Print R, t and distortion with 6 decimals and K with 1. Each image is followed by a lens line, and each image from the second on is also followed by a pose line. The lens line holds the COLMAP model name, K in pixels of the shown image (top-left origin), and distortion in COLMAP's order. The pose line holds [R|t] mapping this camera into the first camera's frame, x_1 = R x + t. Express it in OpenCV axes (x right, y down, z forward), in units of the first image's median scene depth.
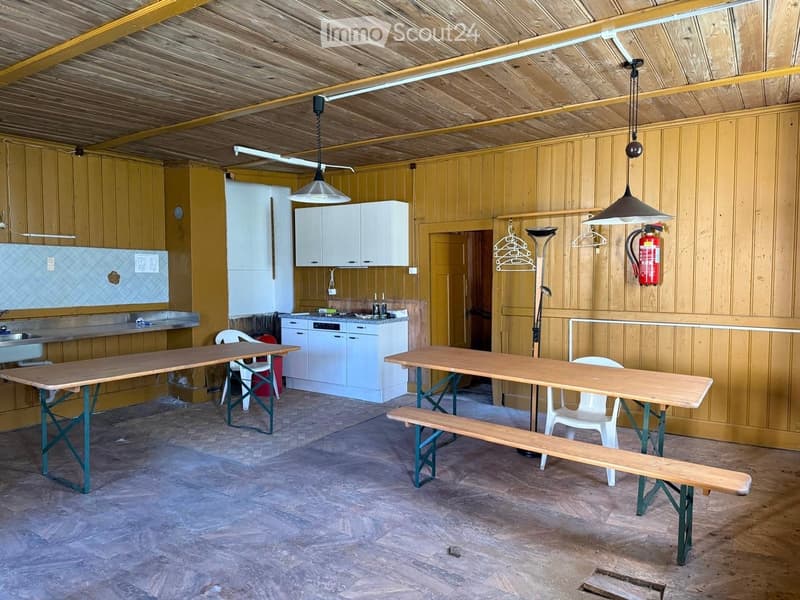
lens RADIAL K [[564.2, 0, 400.0], [0, 564.2, 300.0], [0, 0, 1]] dist [0.124641, -0.182597]
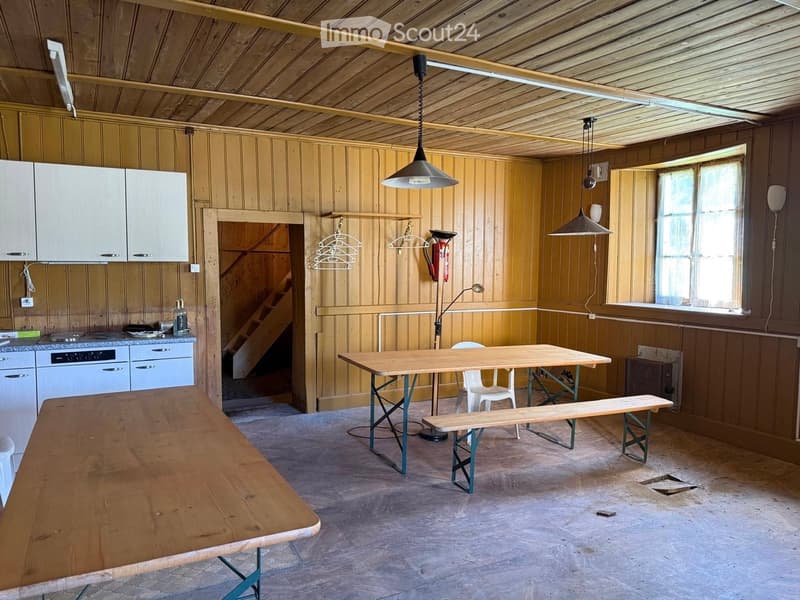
lens RADIAL K [[564.2, 0, 400.0], [0, 564.2, 300.0], [0, 0, 1]] dist [0.124641, -0.182597]
pose [[0.469122, -0.047738, 0.881842, -0.781610], [0.041405, 0.998629, 0.032034, -0.032902], [-0.882162, 0.021485, 0.470456, 0.576047]]
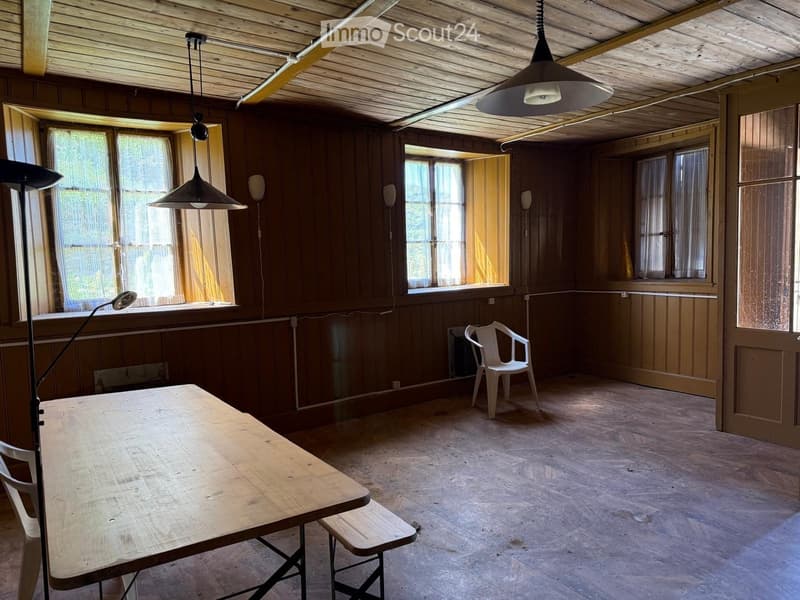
lens RADIAL K [[564.2, 0, 400.0], [0, 564.2, 300.0], [0, 0, 1]] dist [0.124641, -0.182597]
pose [[-0.926648, -0.002905, 0.375920, -0.189005], [0.048583, 0.990659, 0.127413, -0.072146], [-0.372778, 0.136331, -0.917851, 1.352862]]
